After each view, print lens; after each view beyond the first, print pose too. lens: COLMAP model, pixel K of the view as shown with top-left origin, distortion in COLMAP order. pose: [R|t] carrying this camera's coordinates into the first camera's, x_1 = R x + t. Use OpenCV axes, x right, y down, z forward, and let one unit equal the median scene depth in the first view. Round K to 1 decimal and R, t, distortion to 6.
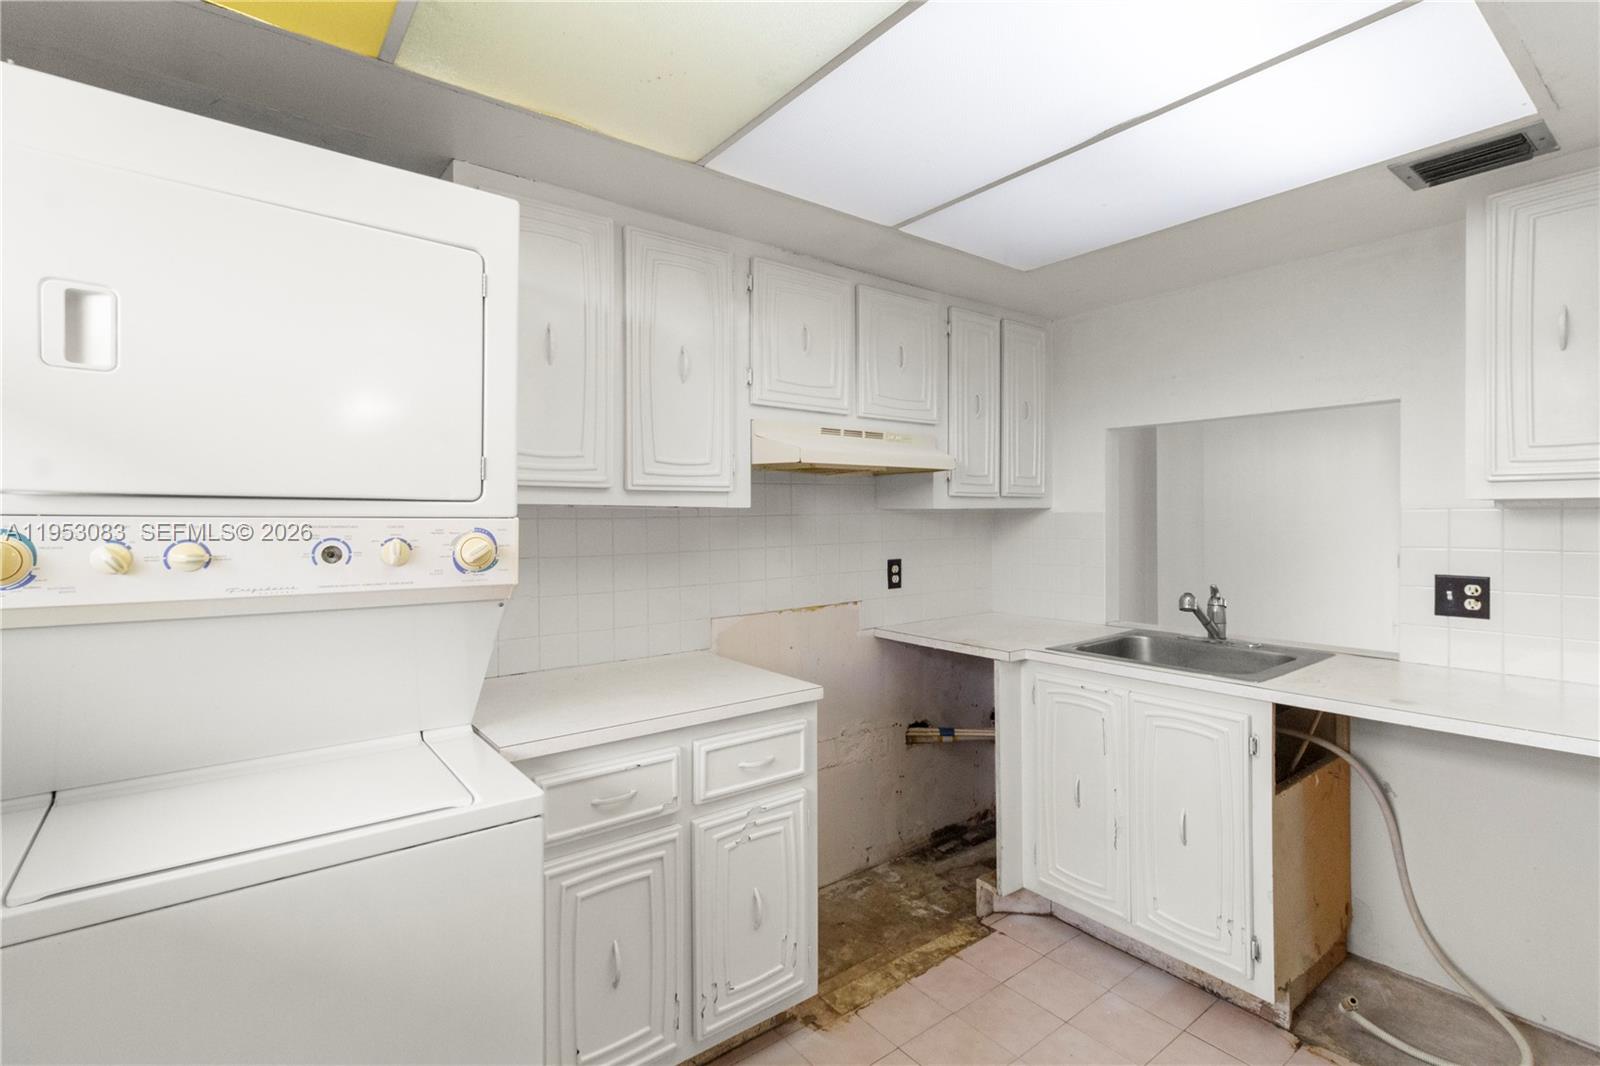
lens RADIAL K [[741.4, 0, 806.7], [0, 741.4, 525.3], [0, 0, 1]] dist [0.004105, -0.000911]
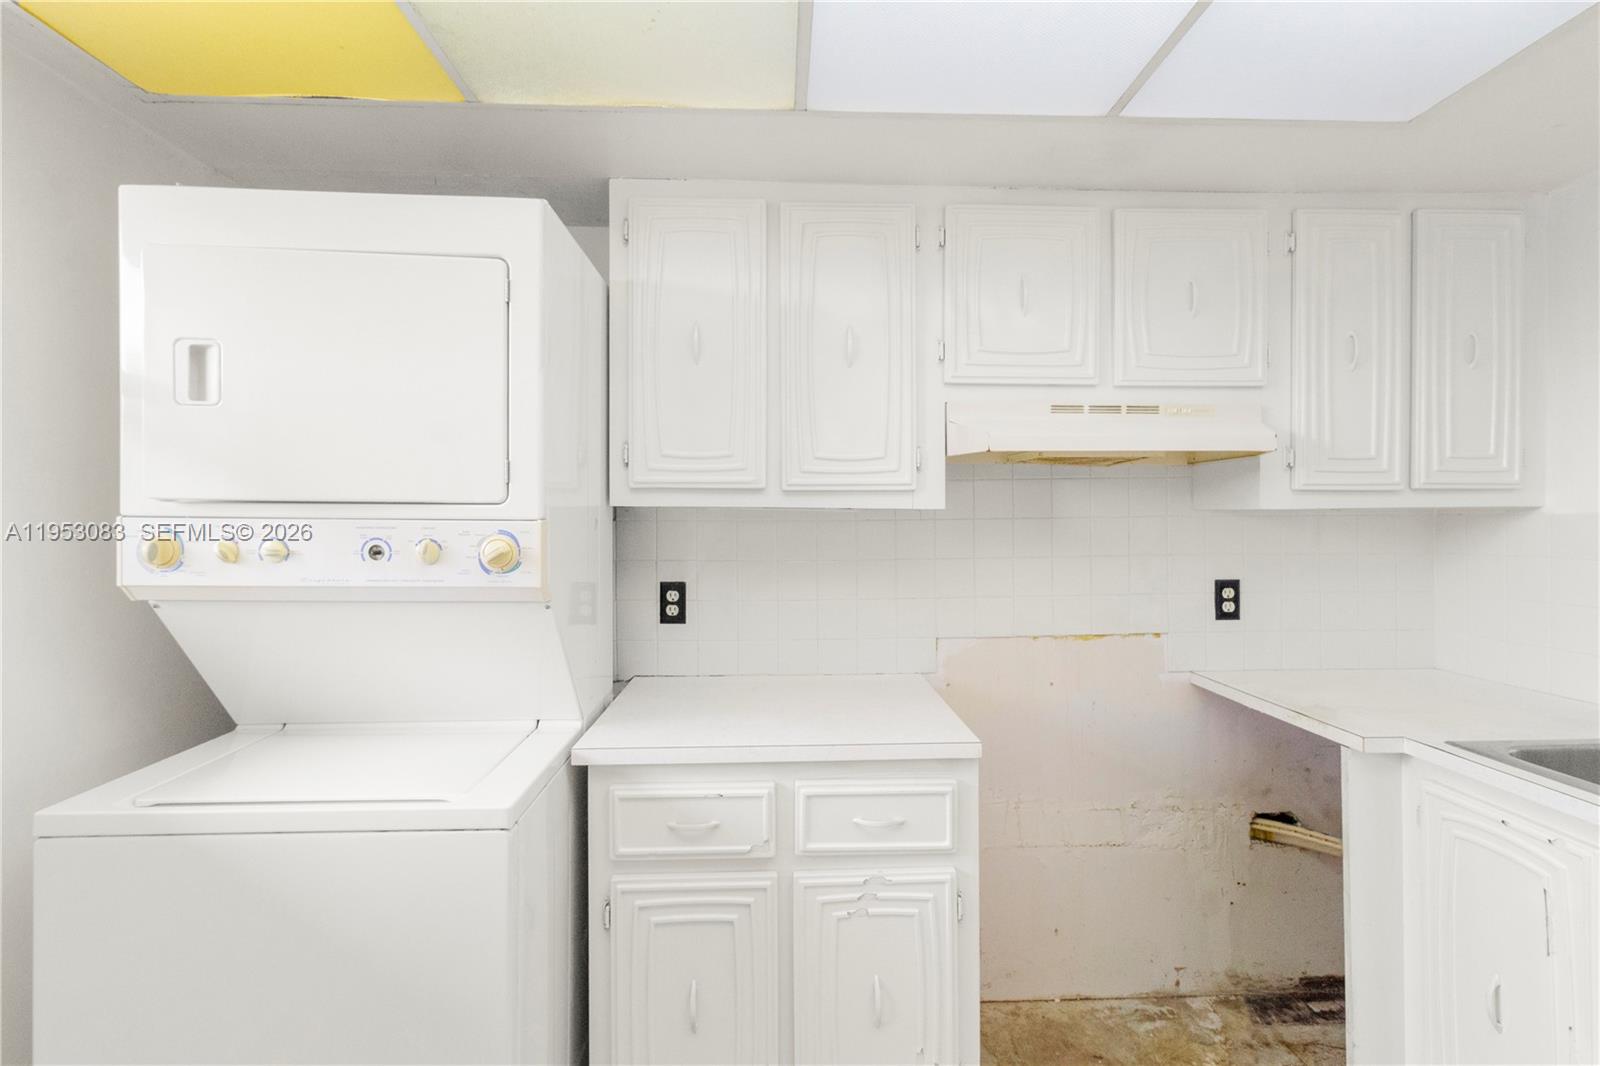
lens RADIAL K [[741.4, 0, 810.6], [0, 741.4, 525.0], [0, 0, 1]] dist [0.004105, -0.000911]
pose [[0.813986, 0.006039, -0.580854, 0.310954], [-0.009006, 0.999957, -0.002224, -0.003108], [0.580815, 0.007041, 0.814005, 0.264957]]
